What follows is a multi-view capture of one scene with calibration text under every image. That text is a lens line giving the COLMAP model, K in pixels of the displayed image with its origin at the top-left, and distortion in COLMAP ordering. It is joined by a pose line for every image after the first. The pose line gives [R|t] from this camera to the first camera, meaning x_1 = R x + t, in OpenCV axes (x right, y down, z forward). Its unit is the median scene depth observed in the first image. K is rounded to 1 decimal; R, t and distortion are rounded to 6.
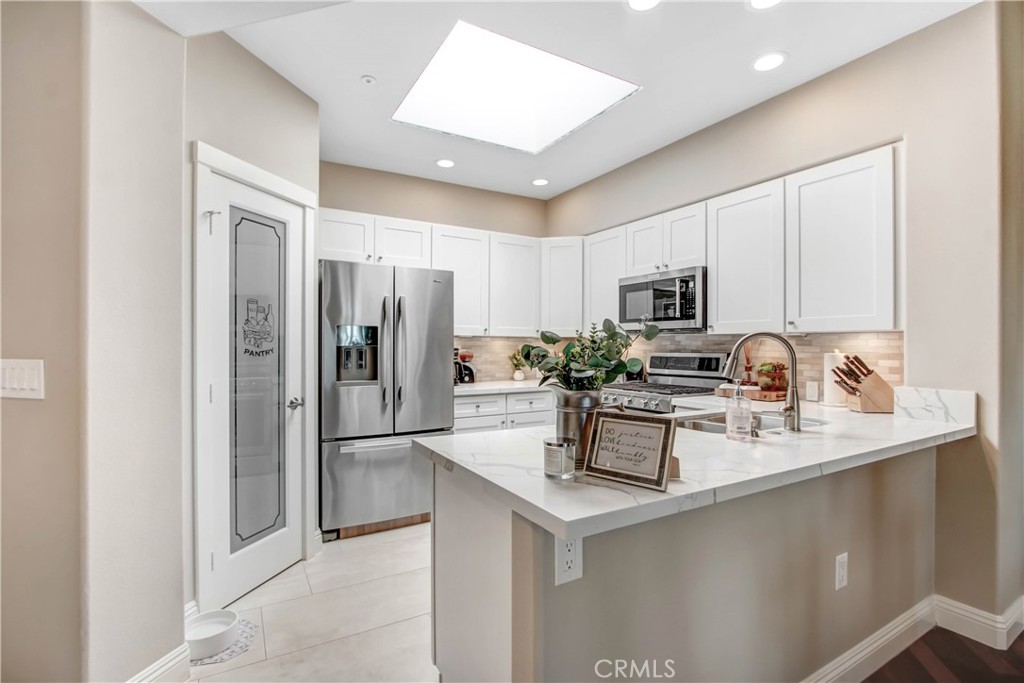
lens RADIAL K [[488.4, 0, 507.4], [0, 488.4, 346.9], [0, 0, 1]] dist [-0.017714, 0.000587]
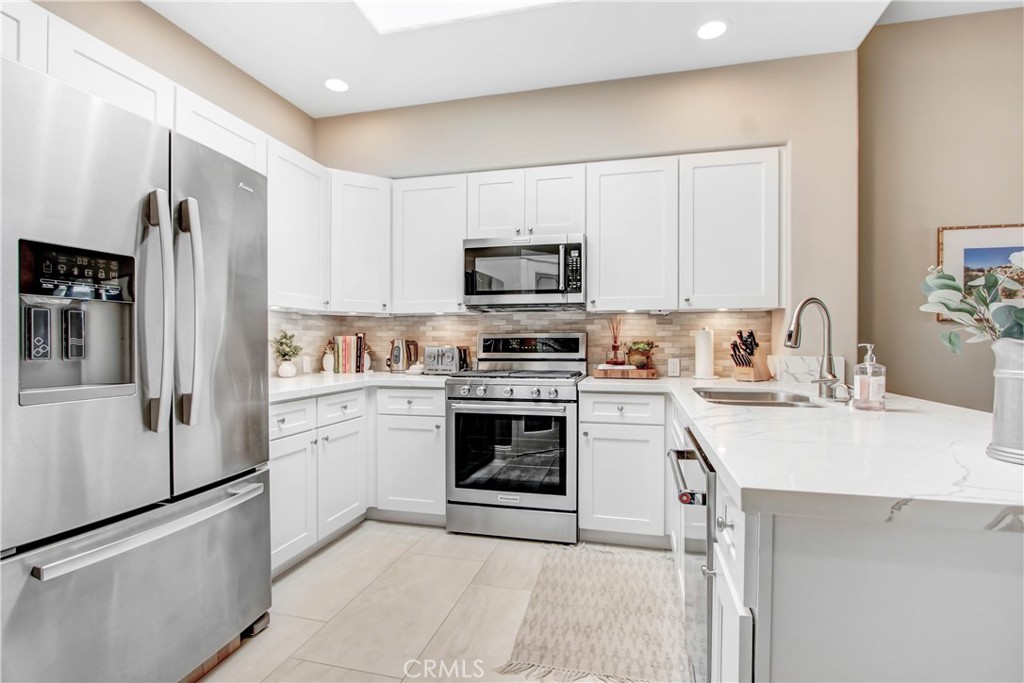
lens RADIAL K [[488.4, 0, 507.4], [0, 488.4, 346.9], [0, 0, 1]] dist [-0.017714, 0.000587]
pose [[0.690845, -0.006378, 0.722975, -0.349377], [0.001818, 0.999973, 0.007085, 0.034675], [-0.723001, -0.003580, 0.690838, 0.473648]]
